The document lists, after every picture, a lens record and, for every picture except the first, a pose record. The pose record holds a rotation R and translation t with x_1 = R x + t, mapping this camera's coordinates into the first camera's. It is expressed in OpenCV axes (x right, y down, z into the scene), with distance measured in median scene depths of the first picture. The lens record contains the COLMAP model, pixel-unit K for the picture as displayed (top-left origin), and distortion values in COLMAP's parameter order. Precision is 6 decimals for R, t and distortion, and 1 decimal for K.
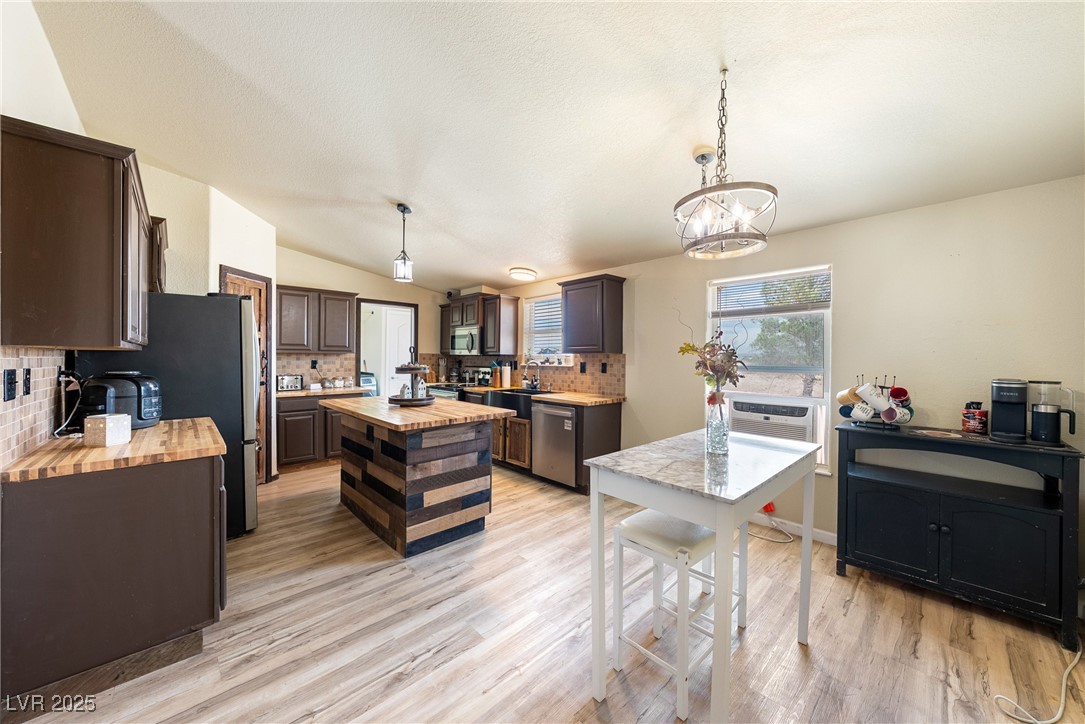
lens RADIAL K [[387.2, 0, 547.9], [0, 387.2, 356.8], [0, 0, 1]] dist [-0.001417, 0.000003]
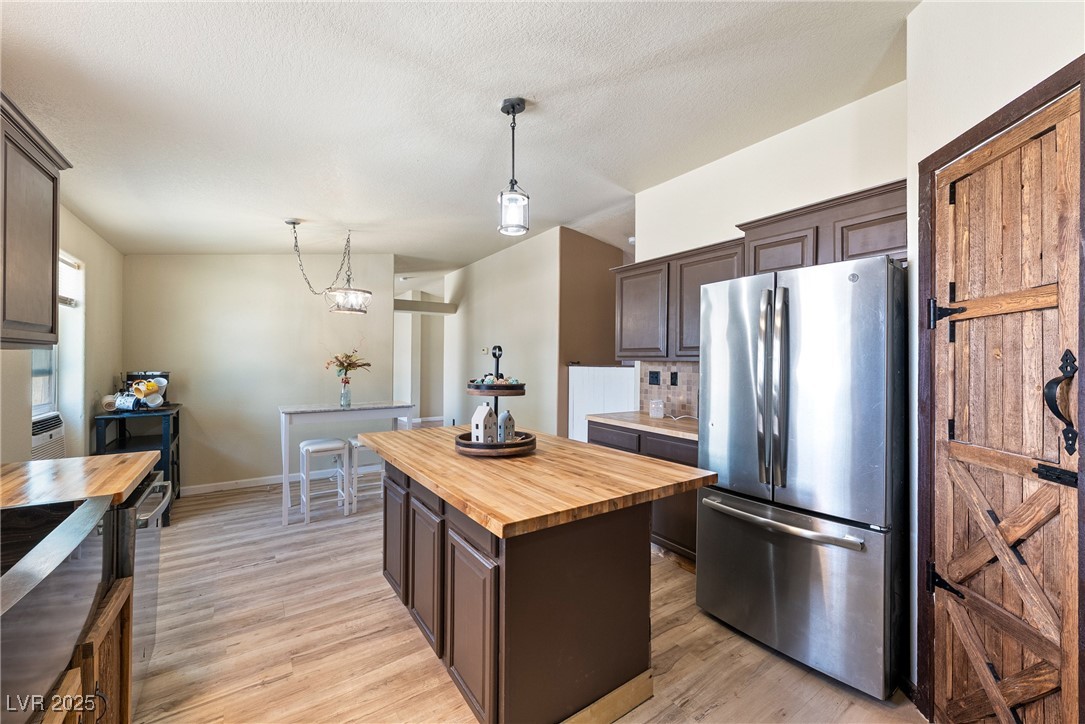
lens RADIAL K [[431.0, 0, 542.5], [0, 431.0, 362.0], [0, 0, 1]] dist [-0.000083, -0.000109]
pose [[-0.985396, -0.015482, 0.169571, -0.399744], [-0.015736, 0.999876, -0.000154, -0.003524], [-0.169547, -0.002820, -0.985518, 1.229611]]
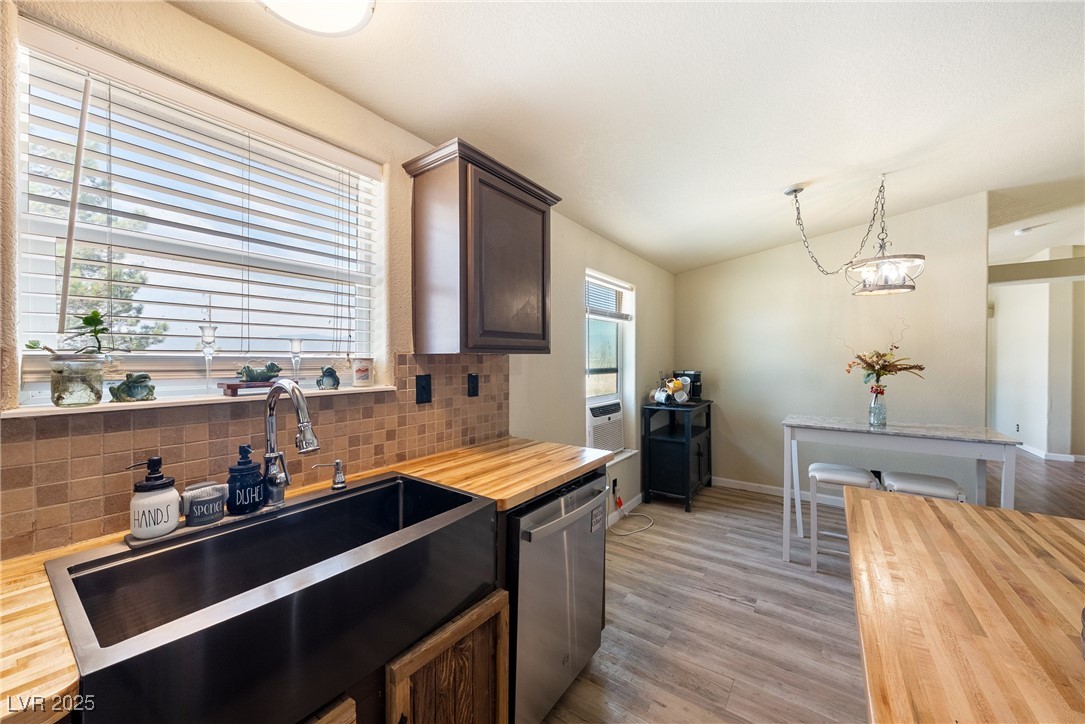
lens RADIAL K [[399.7, 0, 547.4], [0, 399.7, 360.0], [0, 0, 1]] dist [-0.001844, -0.000120]
pose [[-0.182602, -0.012280, 0.983110, -0.328121], [-0.004863, 0.999921, 0.011587, -0.006412], [-0.983175, -0.002666, -0.182647, 0.991625]]
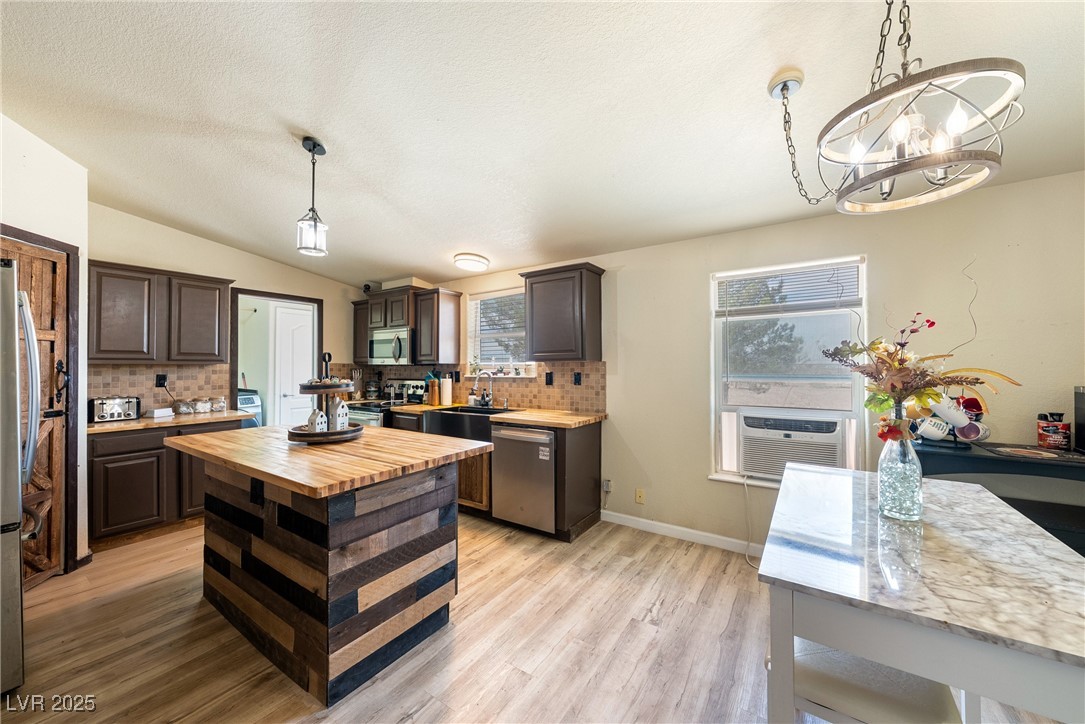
lens RADIAL K [[395.1, 0, 545.6], [0, 395.1, 360.5], [0, 0, 1]] dist [-0.000637, 0.000153]
pose [[0.977140, -0.007533, 0.212465, -0.097661], [0.010305, 0.999876, -0.011944, -0.000688], [-0.212349, 0.013861, 0.977096, 0.194511]]
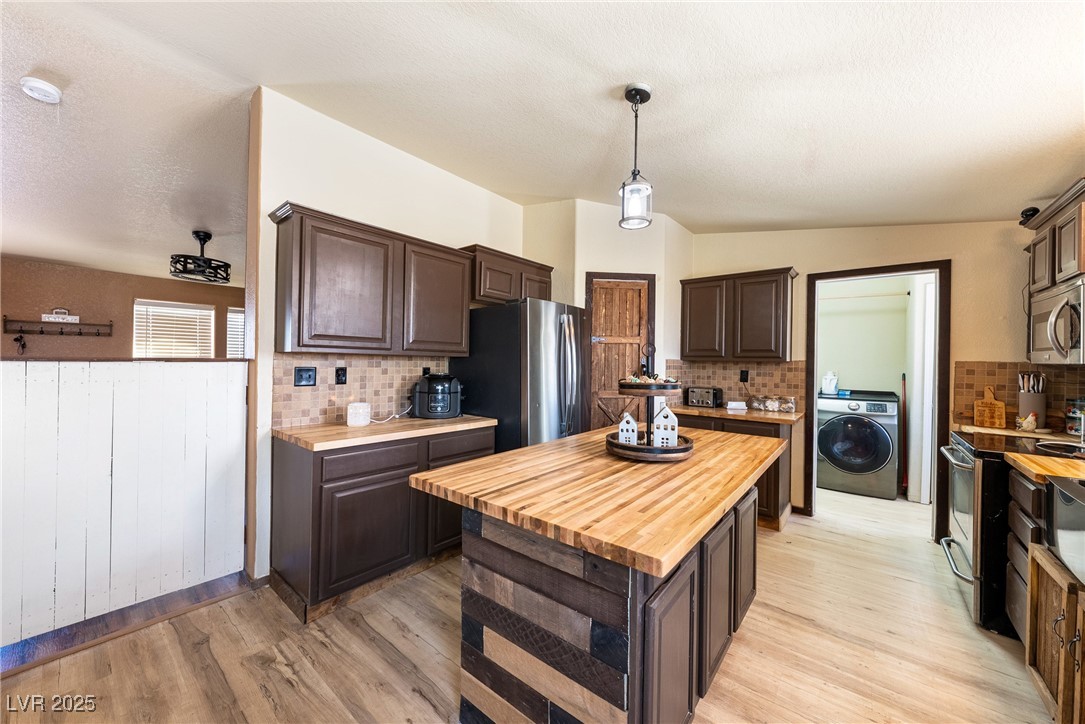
lens RADIAL K [[395.1, 0, 545.6], [0, 395.1, 360.5], [0, 0, 1]] dist [-0.000637, 0.000153]
pose [[0.117684, -0.007704, -0.993021, 0.128133], [-0.013667, 0.999863, -0.009377, 0.002360], [0.992957, 0.014676, 0.117562, 0.616435]]
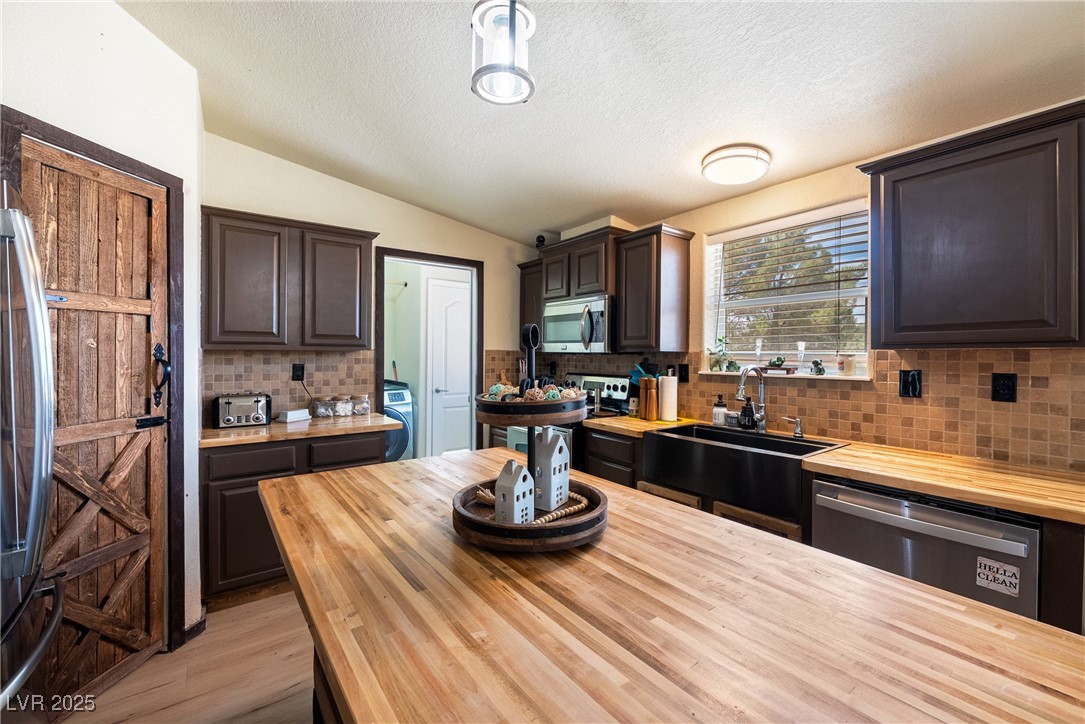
lens RADIAL K [[448.9, 0, 544.5], [0, 448.9, 354.7], [0, 0, 1]] dist [0.001470, -0.000034]
pose [[0.991645, -0.002651, -0.128966, -0.229609], [0.002861, 0.999995, 0.001437, -0.004055], [0.128962, -0.001794, 0.991648, 0.517394]]
